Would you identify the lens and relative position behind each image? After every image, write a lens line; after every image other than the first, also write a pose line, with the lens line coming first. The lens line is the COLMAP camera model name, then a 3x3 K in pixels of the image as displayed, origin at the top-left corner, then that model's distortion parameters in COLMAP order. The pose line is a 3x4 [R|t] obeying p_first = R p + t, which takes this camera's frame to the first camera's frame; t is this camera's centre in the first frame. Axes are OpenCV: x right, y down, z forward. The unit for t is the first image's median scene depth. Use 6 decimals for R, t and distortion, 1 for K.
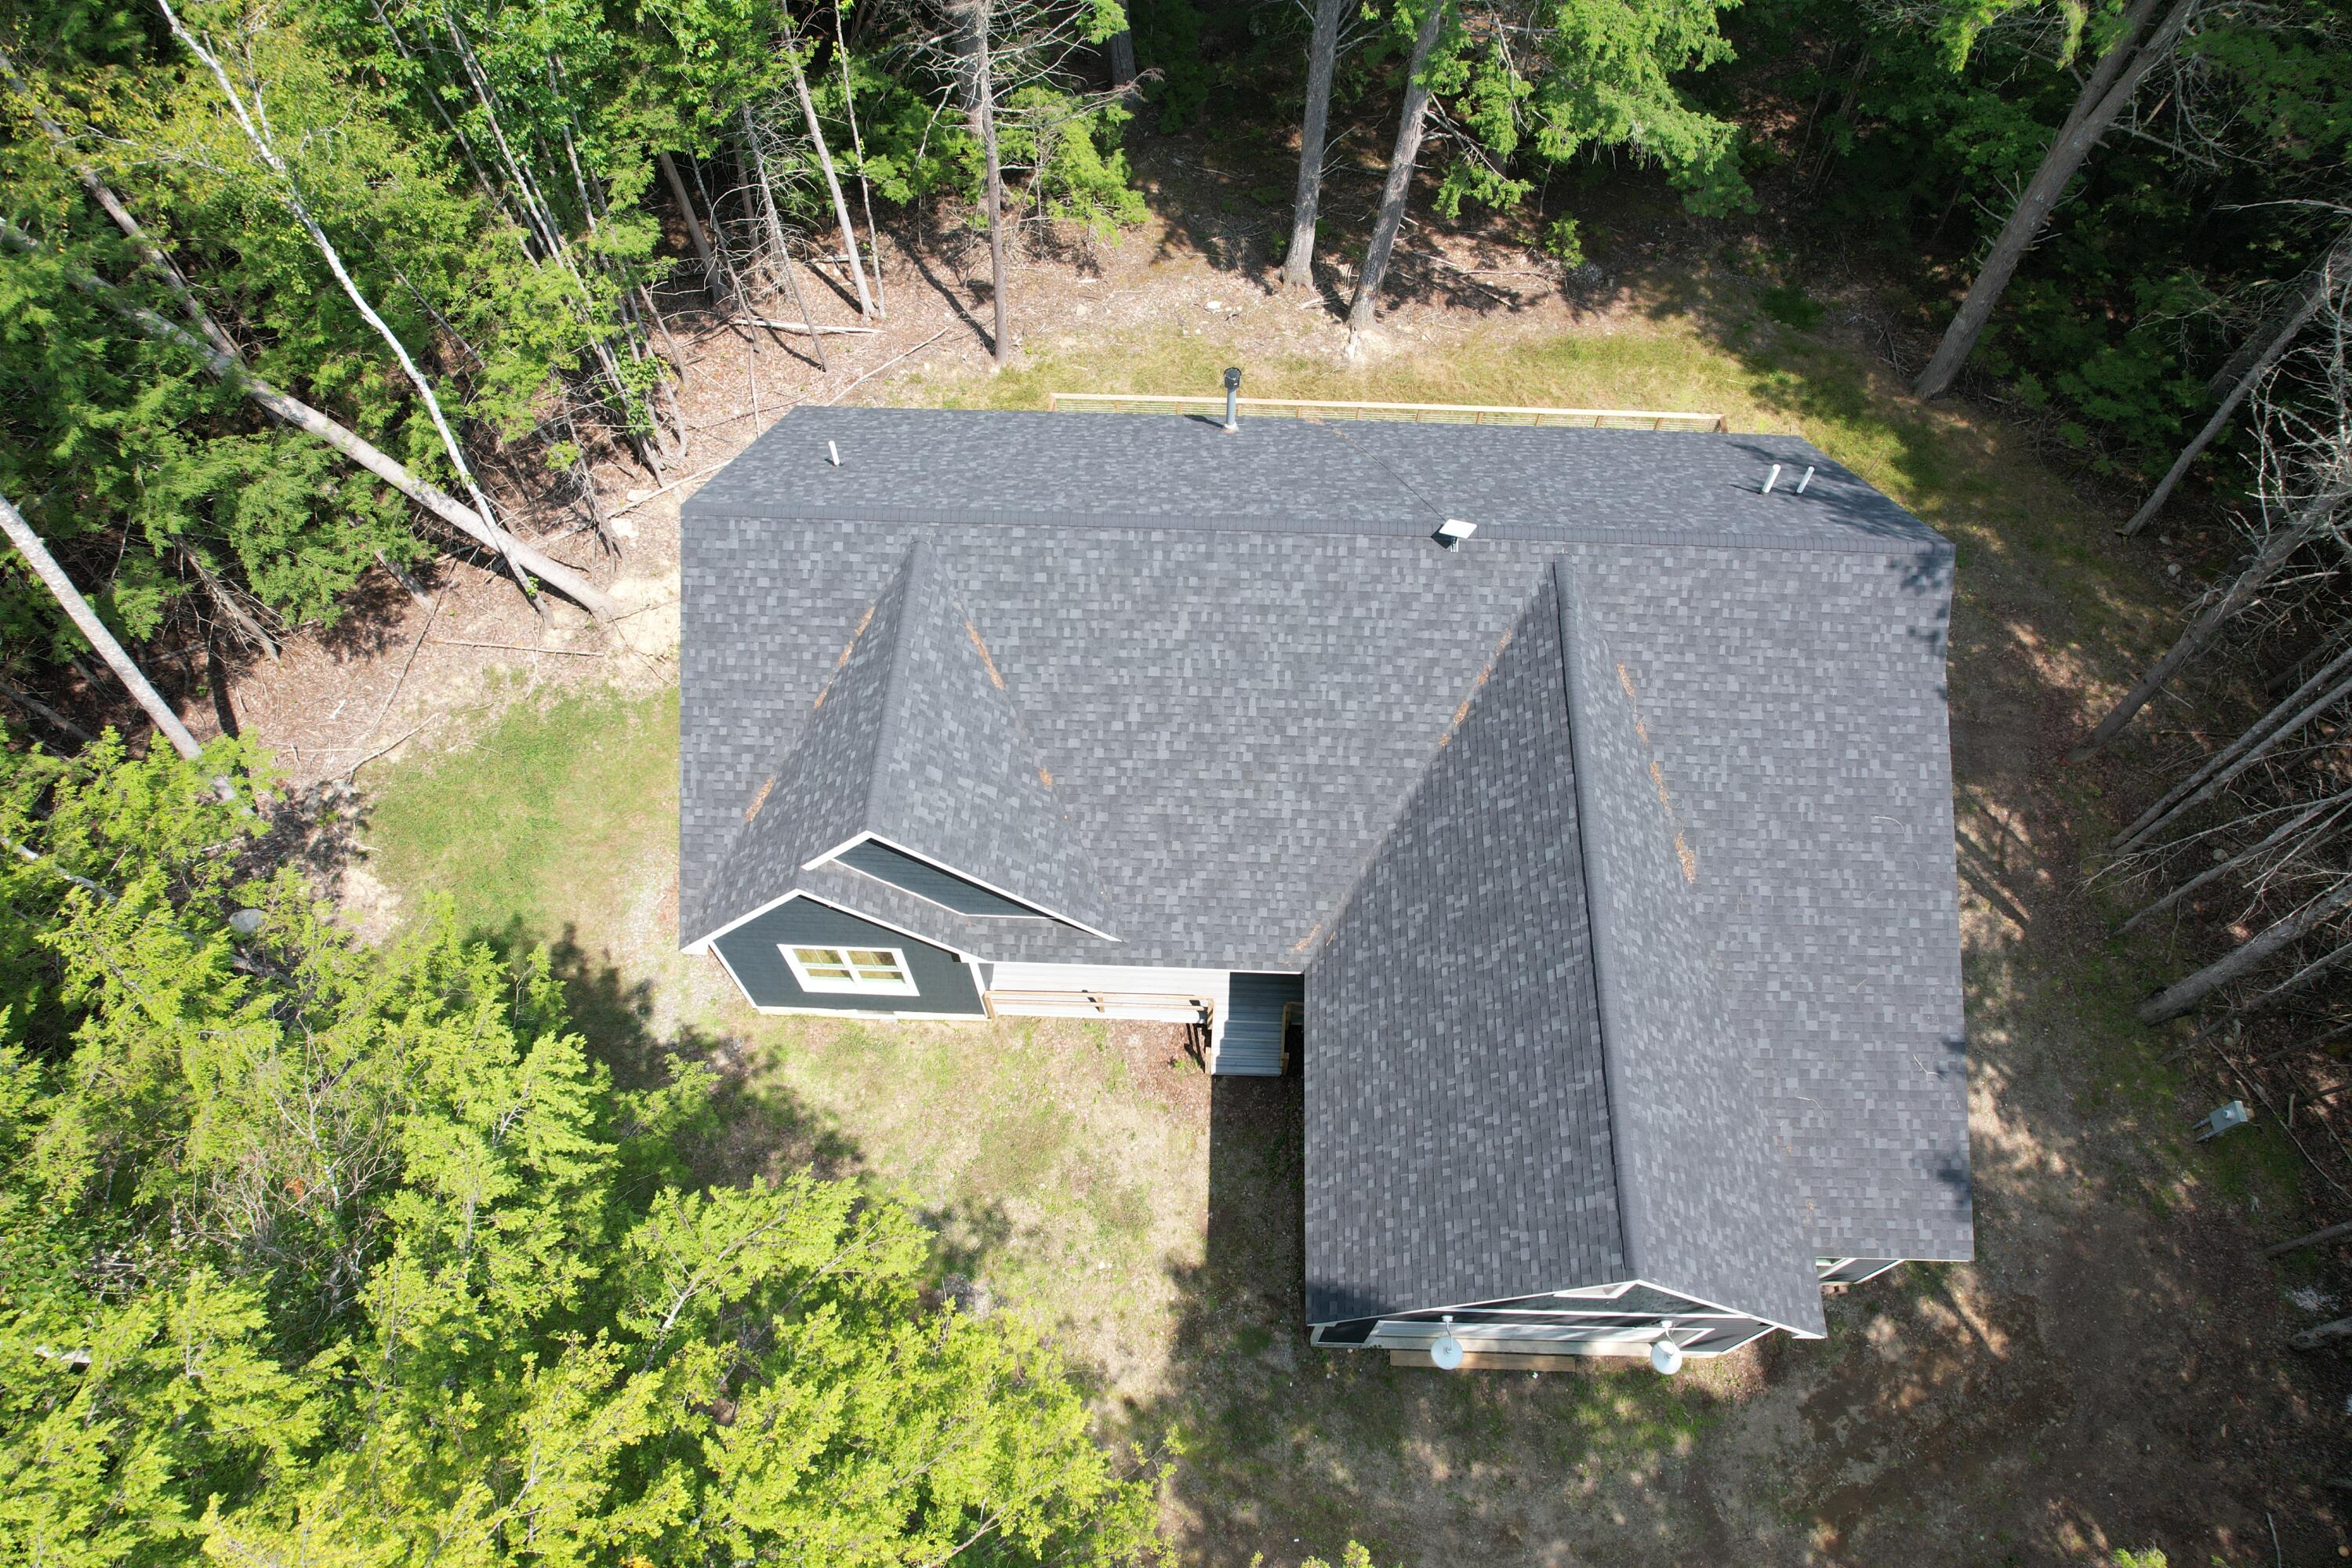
lens RADIAL K [[1492.8, 0, 1173.8], [0, 1492.8, 820.1], [0, 0, 1]] dist [-0.074202, 0.064339]
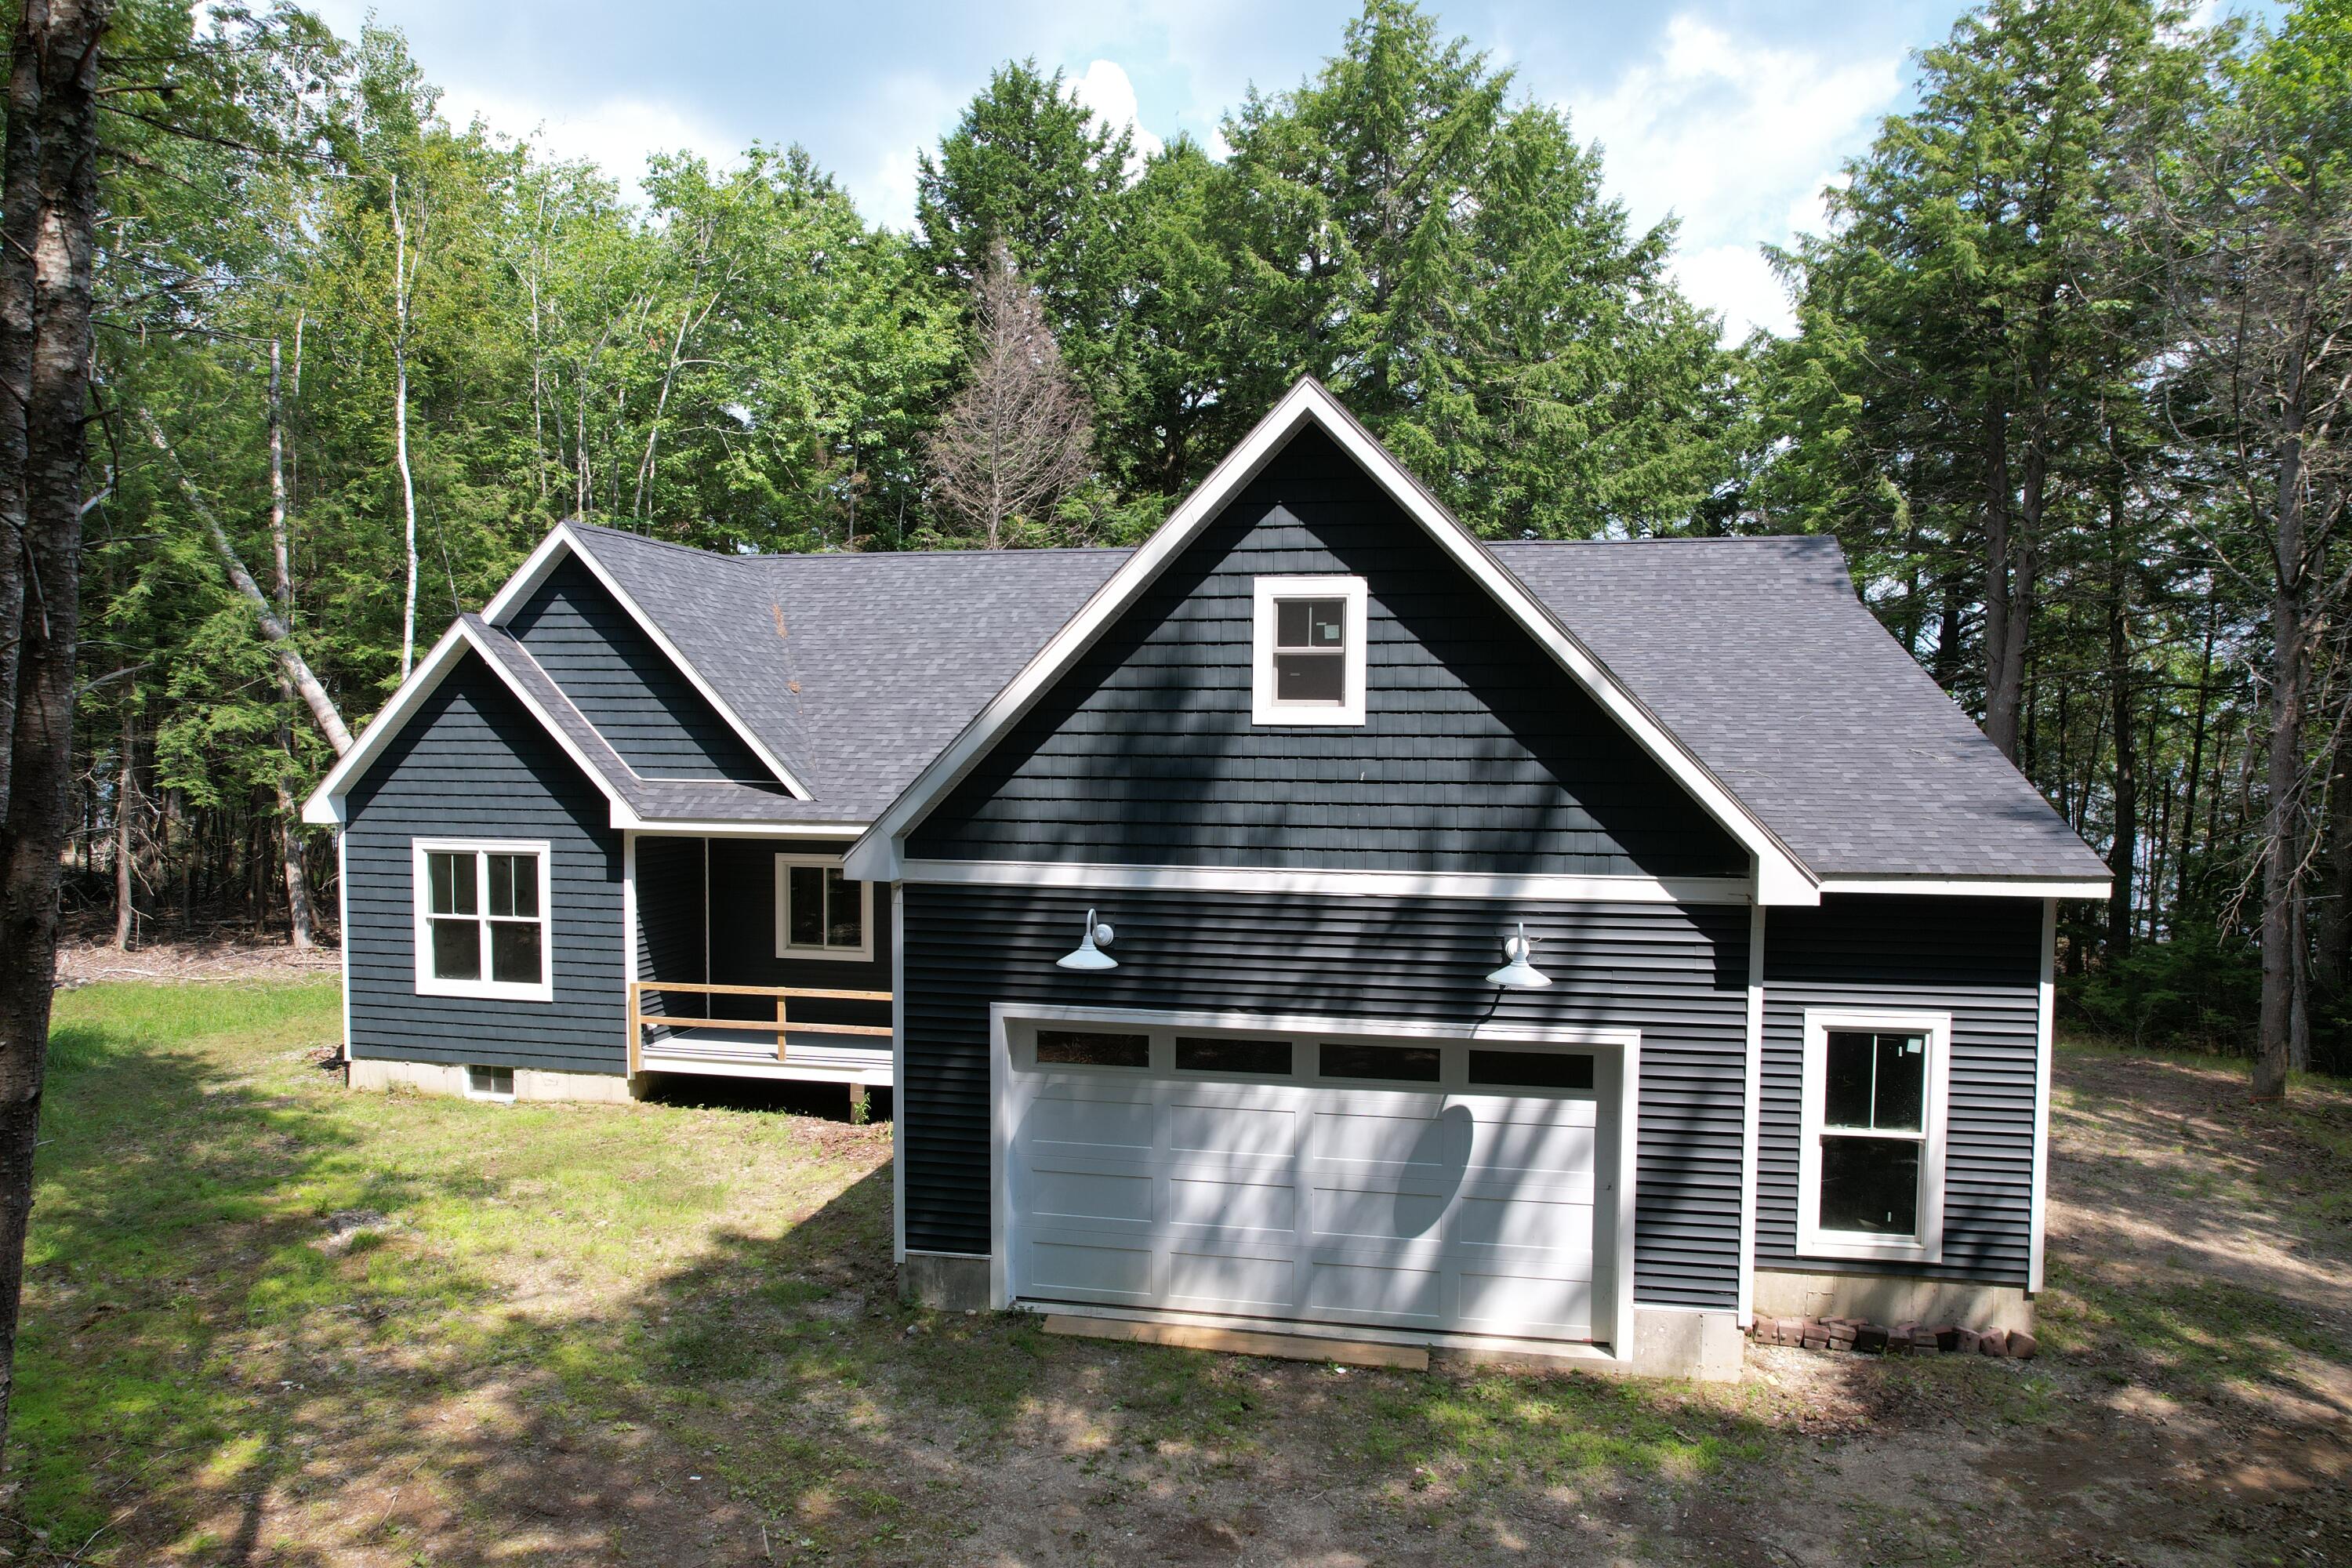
lens RADIAL K [[1492.8, 0, 1166.2], [0, 1492.8, 819.7], [0, 0, 1]] dist [-0.074202, 0.064339]
pose [[0.985995, 0.018891, -0.165703, 0.266301], [-0.149905, 0.535851, -0.830899, 0.684874], [0.073095, 0.844101, 0.531178, 0.608578]]
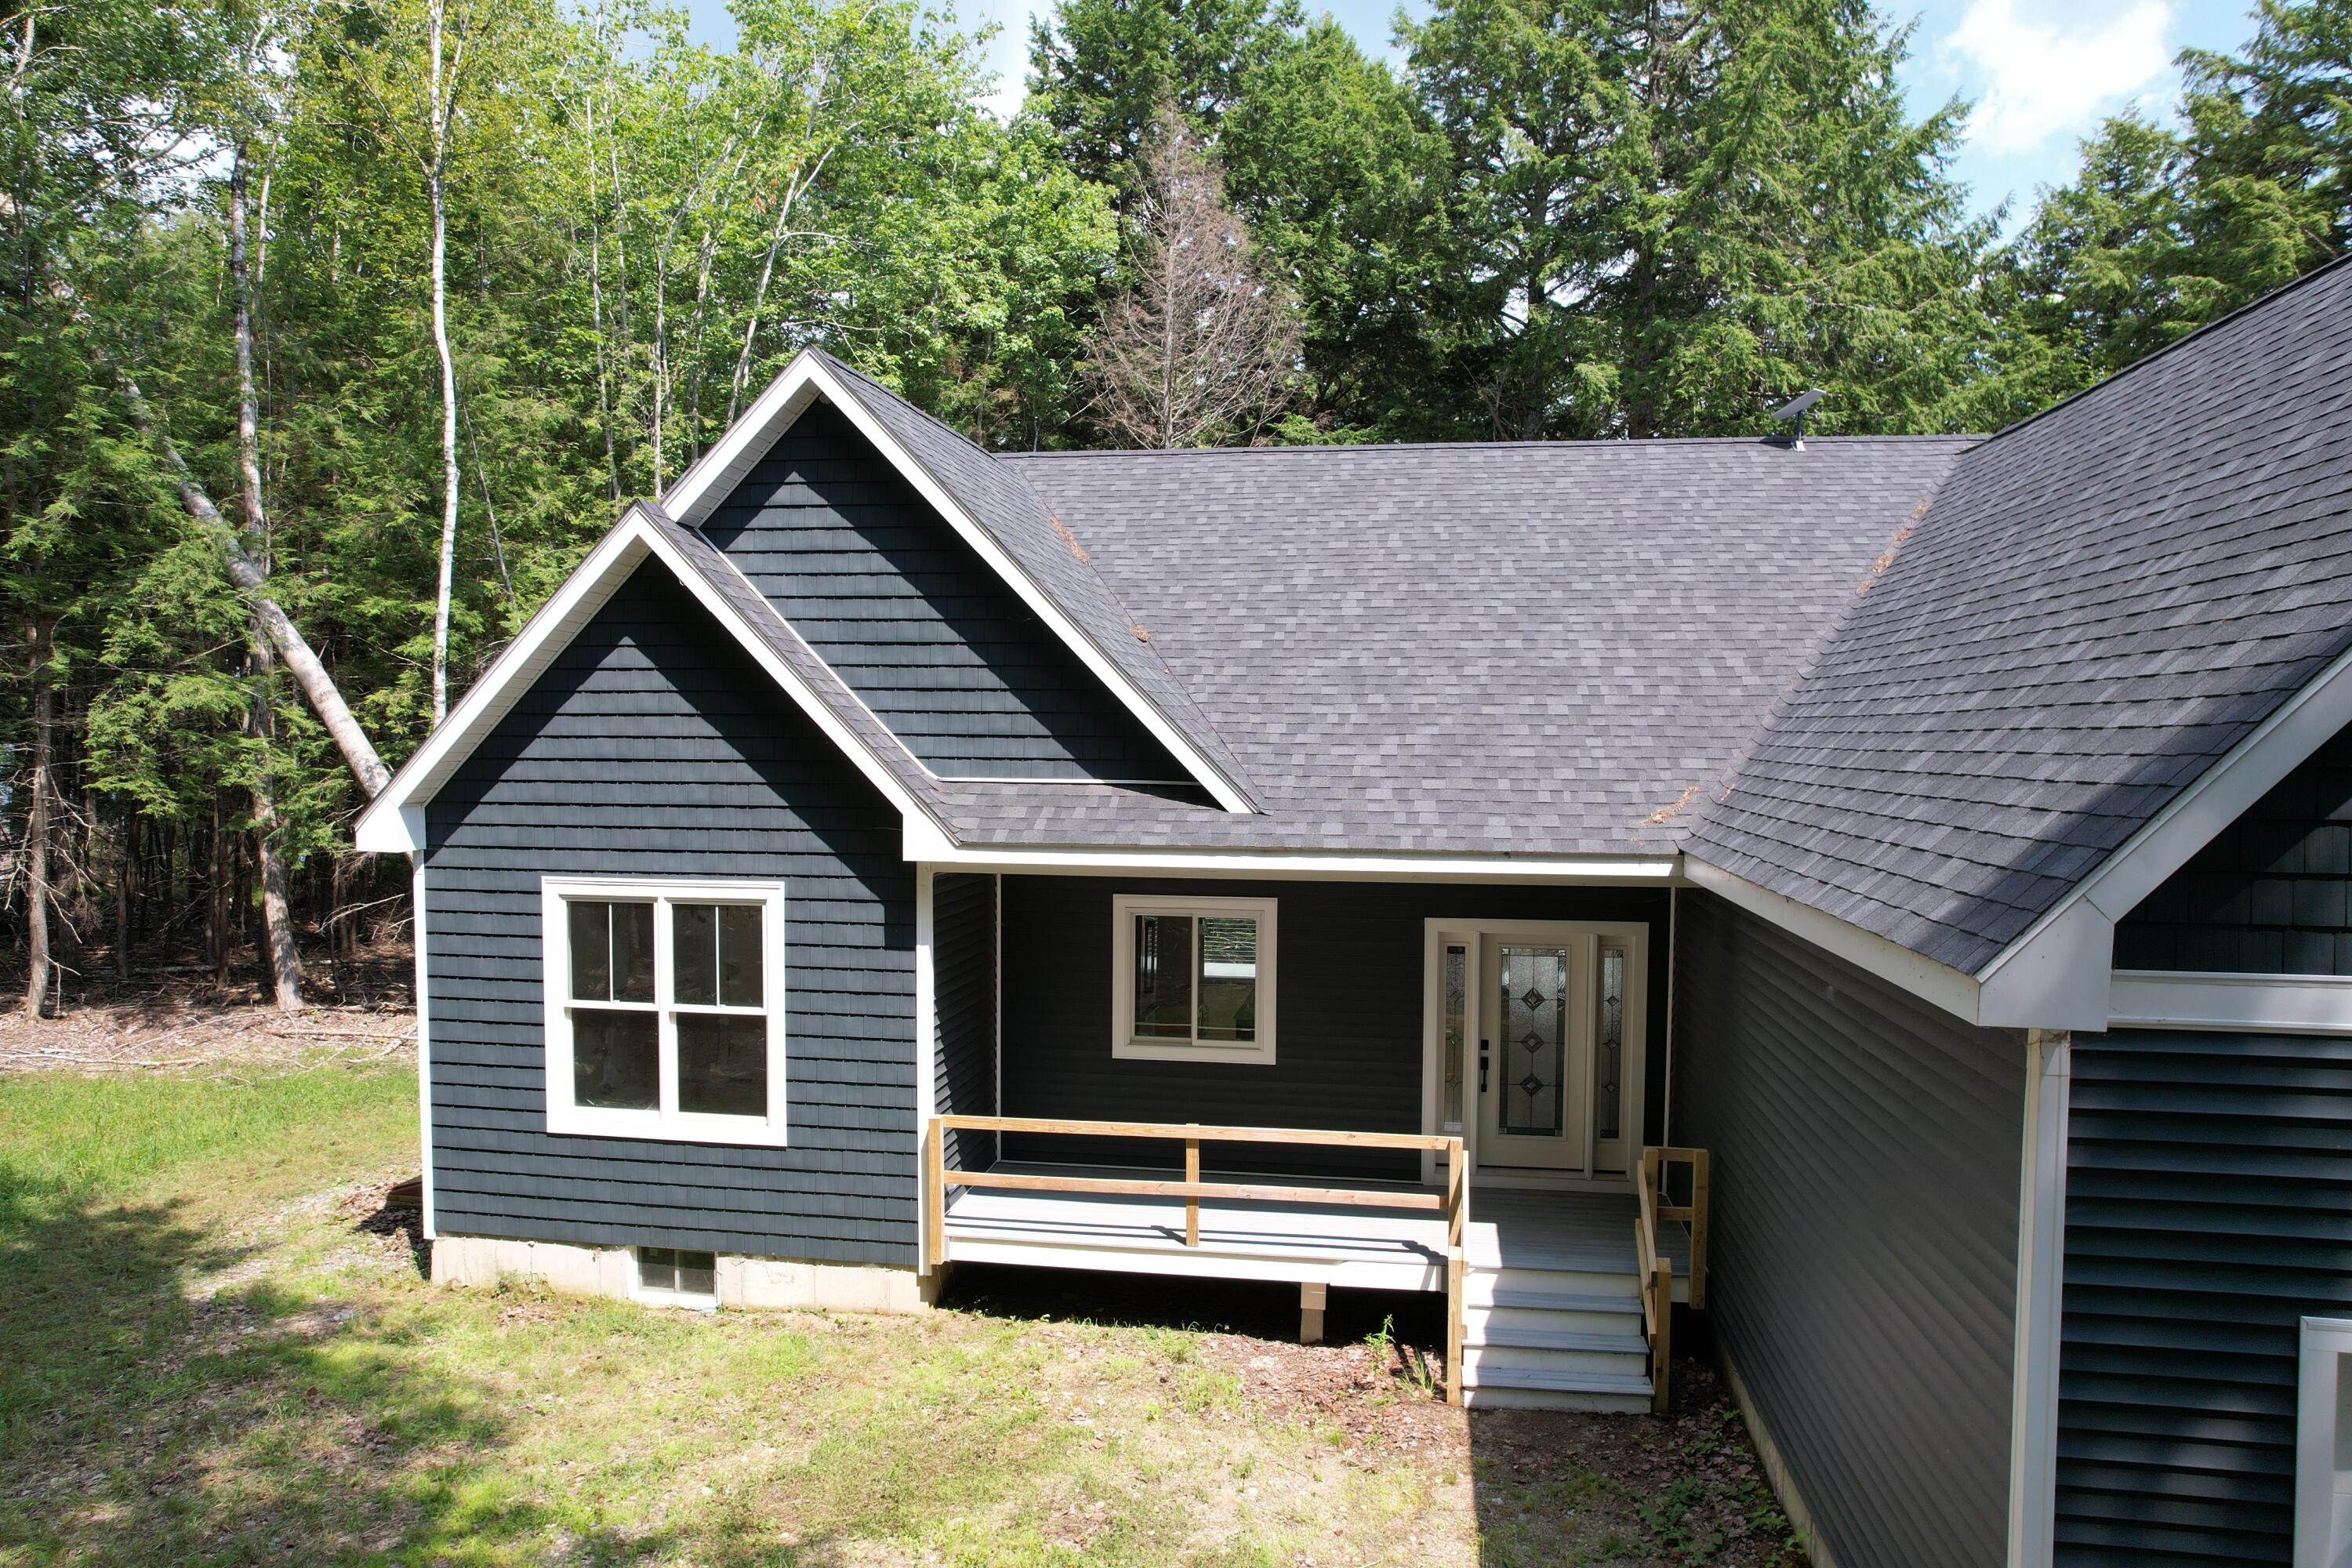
lens RADIAL K [[1492.8, 0, 1165.1], [0, 1492.8, 821.5], [0, 0, 1]] dist [-0.074202, 0.064339]
pose [[0.992453, 0.016164, -0.121558, -0.007487], [-0.111091, 0.538269, -0.835419, 0.461002], [0.051927, 0.842618, 0.536002, 0.746653]]
